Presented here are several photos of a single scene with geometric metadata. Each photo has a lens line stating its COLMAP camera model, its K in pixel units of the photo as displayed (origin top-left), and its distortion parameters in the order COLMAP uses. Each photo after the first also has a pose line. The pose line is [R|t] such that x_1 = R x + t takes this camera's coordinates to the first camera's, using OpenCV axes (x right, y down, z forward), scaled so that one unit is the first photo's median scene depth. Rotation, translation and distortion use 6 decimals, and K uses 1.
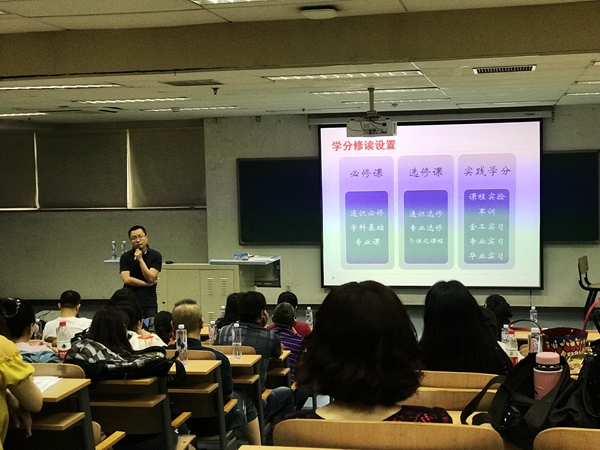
lens RADIAL K [[960.6, 0, 300.0], [0, 960.6, 225.0], [0, 0, 1]] dist [0.038856, 0.082266]
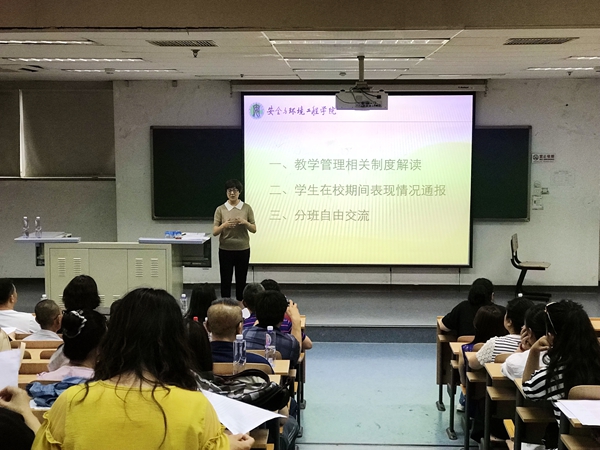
lens RADIAL K [[960.6, 0, 300.0], [0, 960.6, 225.0], [0, 0, 1]] dist [0.038856, 0.082266]
pose [[0.984651, 0.004683, 0.174470, -0.091663], [-0.011057, 0.999306, 0.035579, -0.009320], [-0.174182, -0.036962, 0.984019, 0.070619]]
